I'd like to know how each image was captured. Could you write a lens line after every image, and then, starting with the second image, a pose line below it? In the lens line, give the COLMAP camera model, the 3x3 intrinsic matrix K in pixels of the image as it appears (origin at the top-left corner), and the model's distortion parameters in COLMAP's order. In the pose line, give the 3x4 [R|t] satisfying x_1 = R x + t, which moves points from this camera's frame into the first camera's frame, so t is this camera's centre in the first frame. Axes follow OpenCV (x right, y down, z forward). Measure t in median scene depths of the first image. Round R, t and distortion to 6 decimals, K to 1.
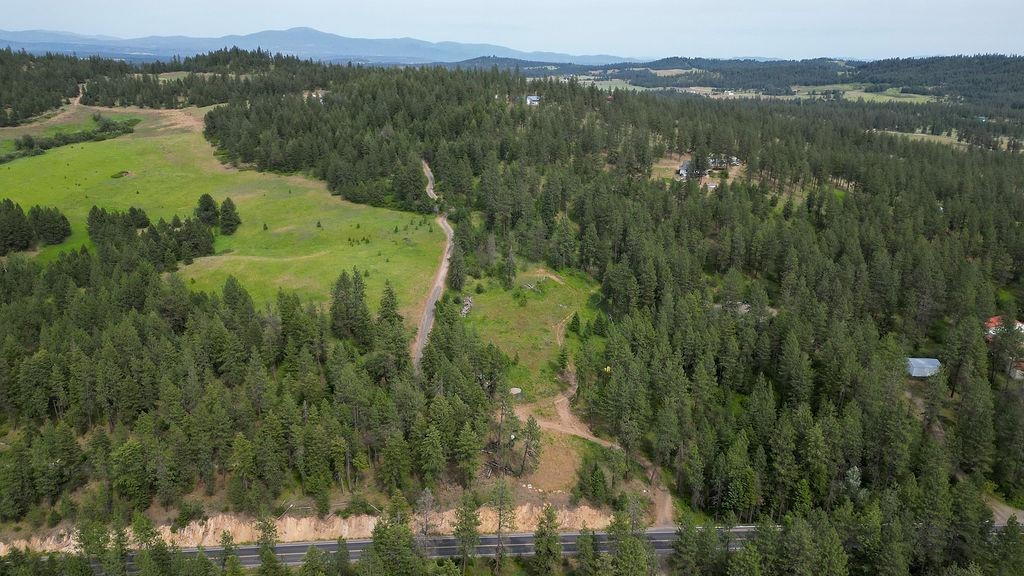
lens RADIAL K [[732.0, 0, 514.7], [0, 732.0, 286.3], [0, 0, 1]] dist [0.093214, -0.092337]
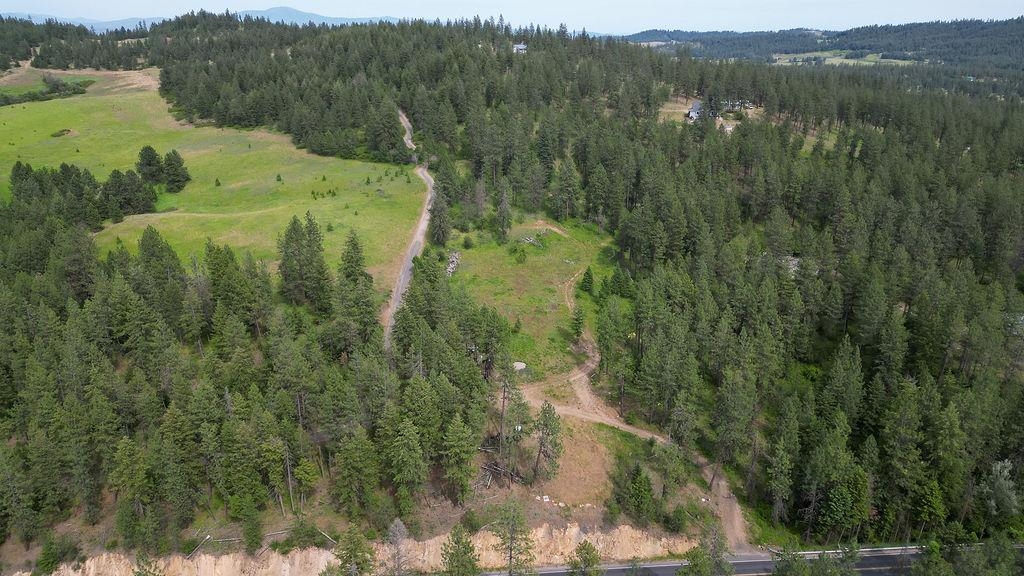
lens RADIAL K [[713.6, 0, 514.2], [0, 713.6, 288.0], [0, 0, 1]] dist [0.089236, -0.088827]
pose [[0.999590, -0.020486, 0.020018, -0.009394], [0.019735, 0.999119, 0.037037, 0.018363], [-0.020759, -0.036626, 0.999113, 0.141400]]
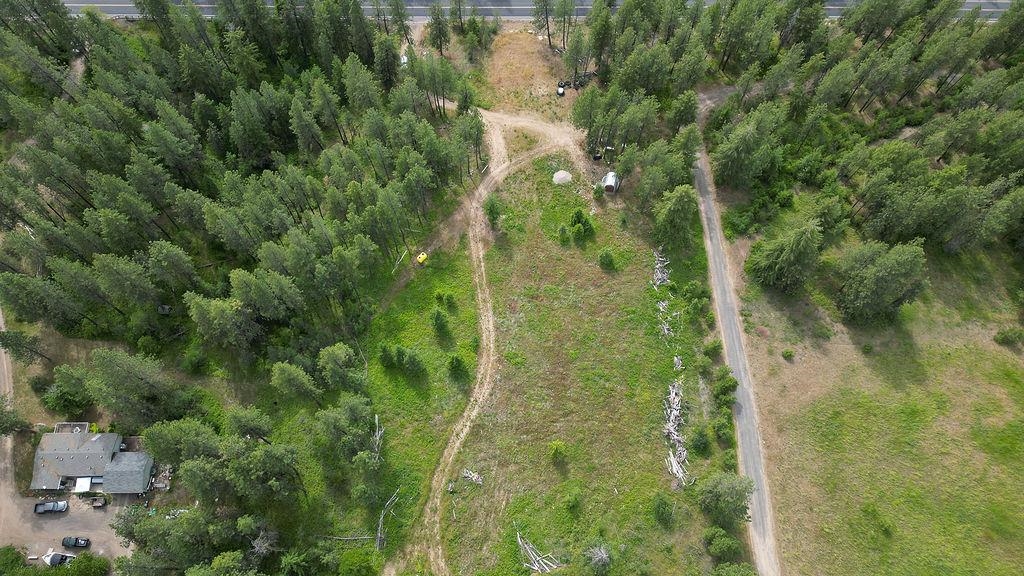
lens RADIAL K [[715.3, 0, 511.0], [0, 715.3, 281.5], [0, 0, 1]] dist [0.089382, -0.105083]
pose [[-0.999580, -0.010308, -0.027094, 0.038823], [-0.028085, 0.112759, 0.993225, -0.311608], [-0.007183, 0.993569, -0.113001, 0.661828]]
